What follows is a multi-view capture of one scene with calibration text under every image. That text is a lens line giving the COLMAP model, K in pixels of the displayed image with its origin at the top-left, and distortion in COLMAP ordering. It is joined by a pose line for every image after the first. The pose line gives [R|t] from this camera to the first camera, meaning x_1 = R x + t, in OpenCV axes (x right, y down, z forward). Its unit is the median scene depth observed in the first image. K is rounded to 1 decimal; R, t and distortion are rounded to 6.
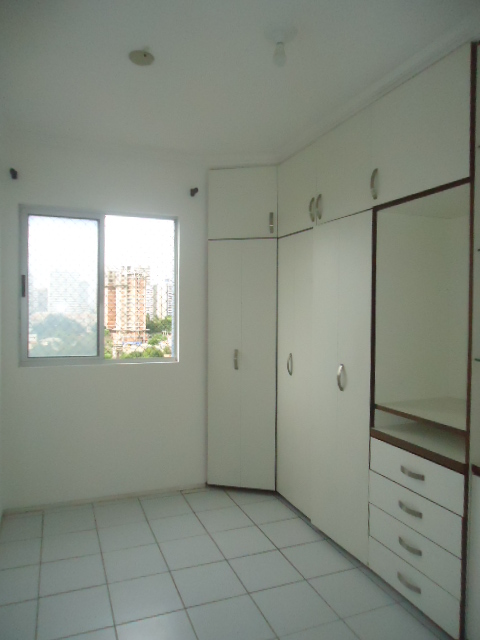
lens RADIAL K [[464.2, 0, 240.0], [0, 464.2, 320.0], [0, 0, 1]] dist [-0.034743, 0.000456]
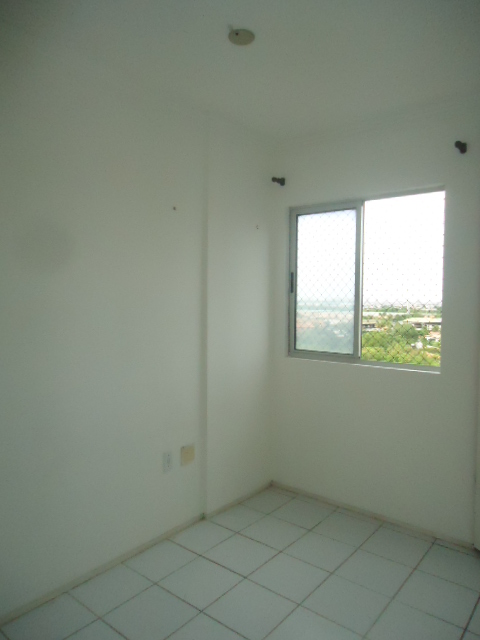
lens RADIAL K [[456.9, 0, 226.1], [0, 456.9, 322.5], [0, 0, 1]] dist [-0.002598, -0.001218]
pose [[0.487706, 0.041135, -0.872038, 0.379295], [-0.032457, 0.999053, 0.028974, -0.005838], [0.872404, 0.014173, 0.488580, 0.328698]]
